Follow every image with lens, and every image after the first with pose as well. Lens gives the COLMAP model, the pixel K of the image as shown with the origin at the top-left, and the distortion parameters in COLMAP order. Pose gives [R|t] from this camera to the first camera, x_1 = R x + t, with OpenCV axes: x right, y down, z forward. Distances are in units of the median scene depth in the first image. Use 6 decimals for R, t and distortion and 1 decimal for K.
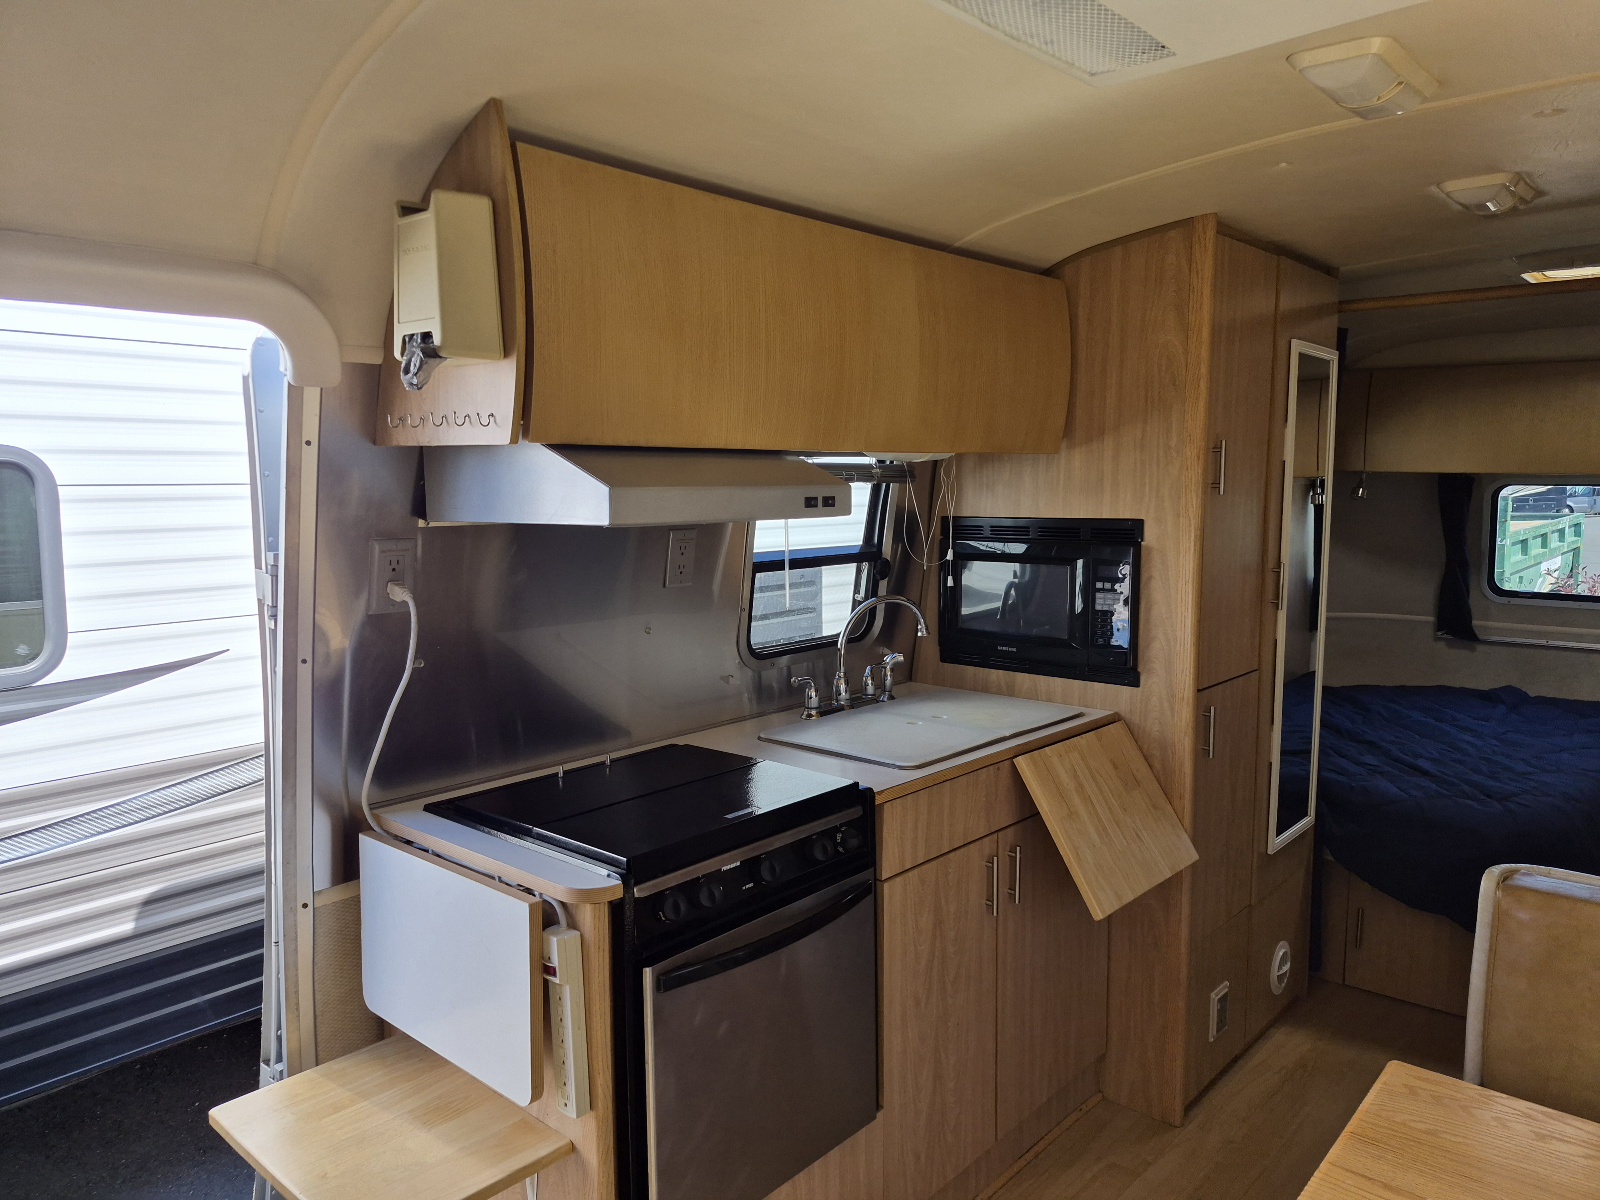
lens RADIAL K [[1102.3, 0, 784.2], [0, 1102.3, 597.5], [0, 0, 1]] dist [0.062672, -0.067474]
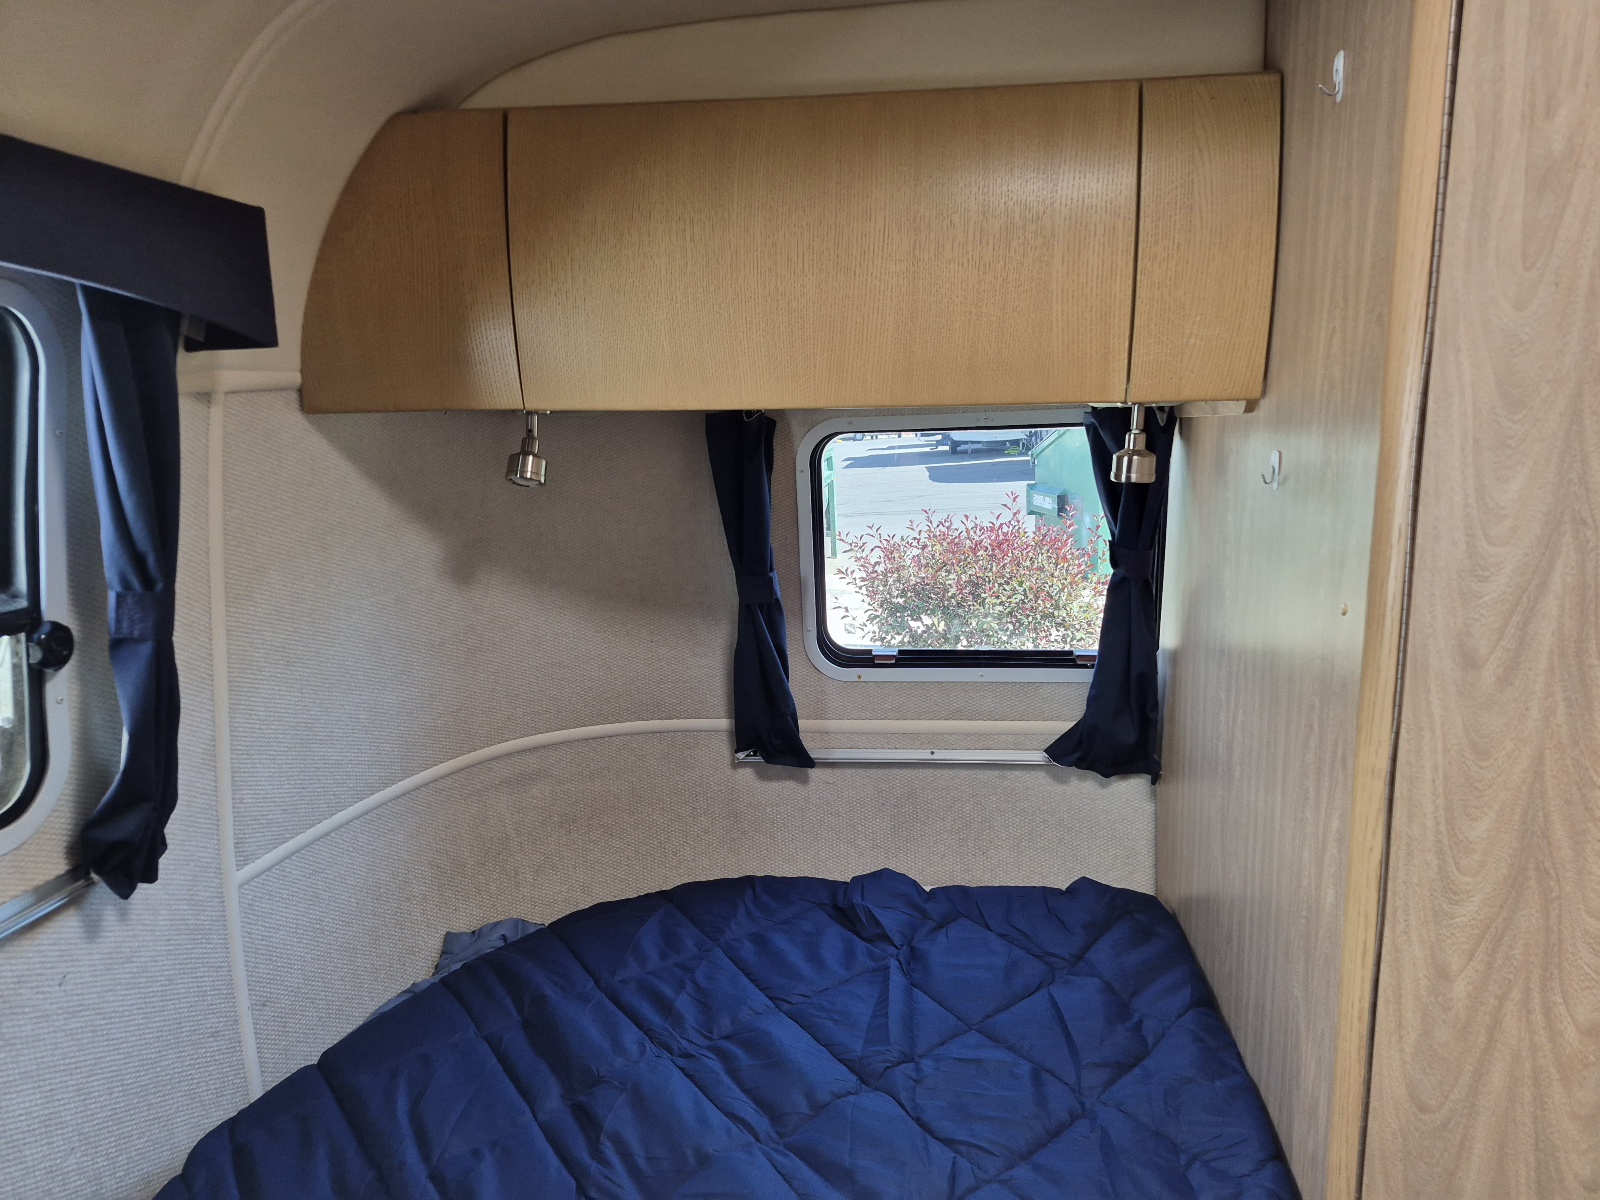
lens RADIAL K [[1102.3, 0, 798.8], [0, 1102.3, 599.9], [0, 0, 1]] dist [0.062672, -0.067474]
pose [[0.817150, -0.123742, 0.562987, 0.674280], [0.093571, 0.992208, 0.082269, -0.127846], [-0.568780, -0.014547, 0.822361, 1.156521]]
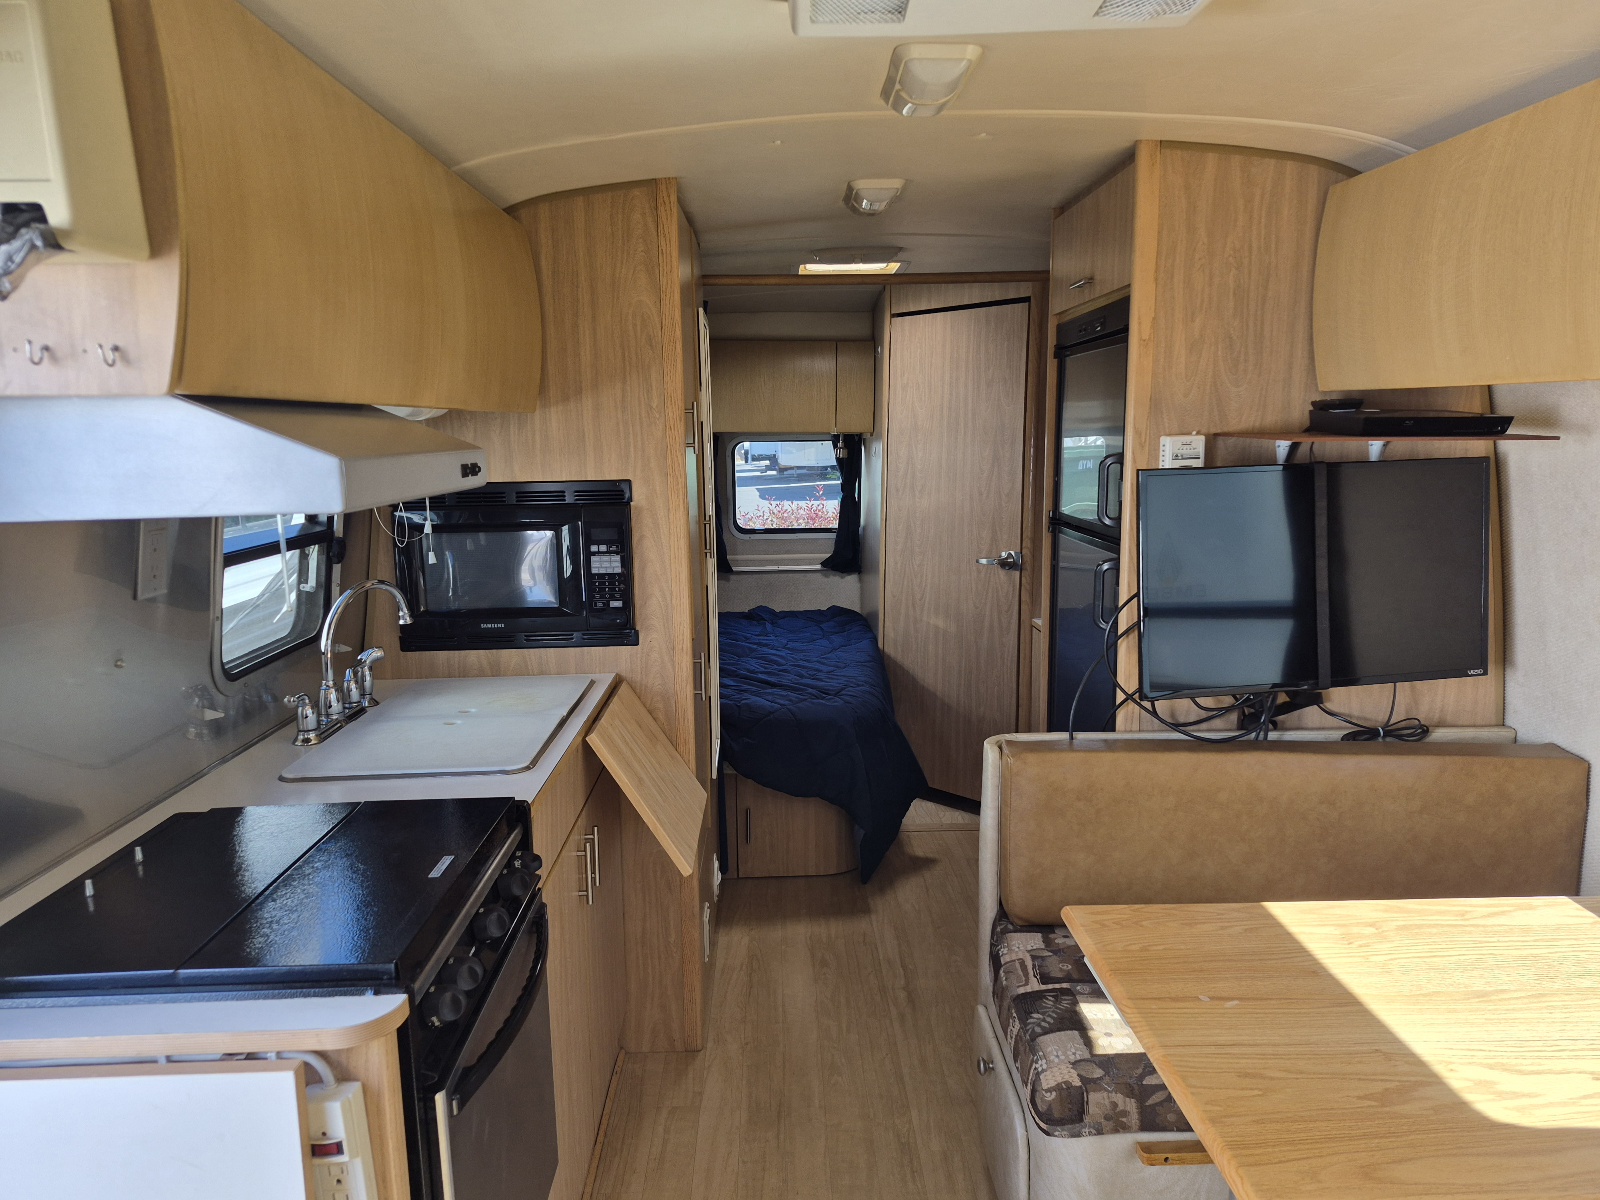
lens RADIAL K [[1102.3, 0, 779.5], [0, 1102.3, 604.0], [0, 0, 1]] dist [0.062672, -0.067474]
pose [[0.731808, -0.117675, 0.671274, -0.262138], [0.091114, 0.993031, 0.074749, -0.020615], [-0.675392, 0.006460, 0.737430, 0.170460]]
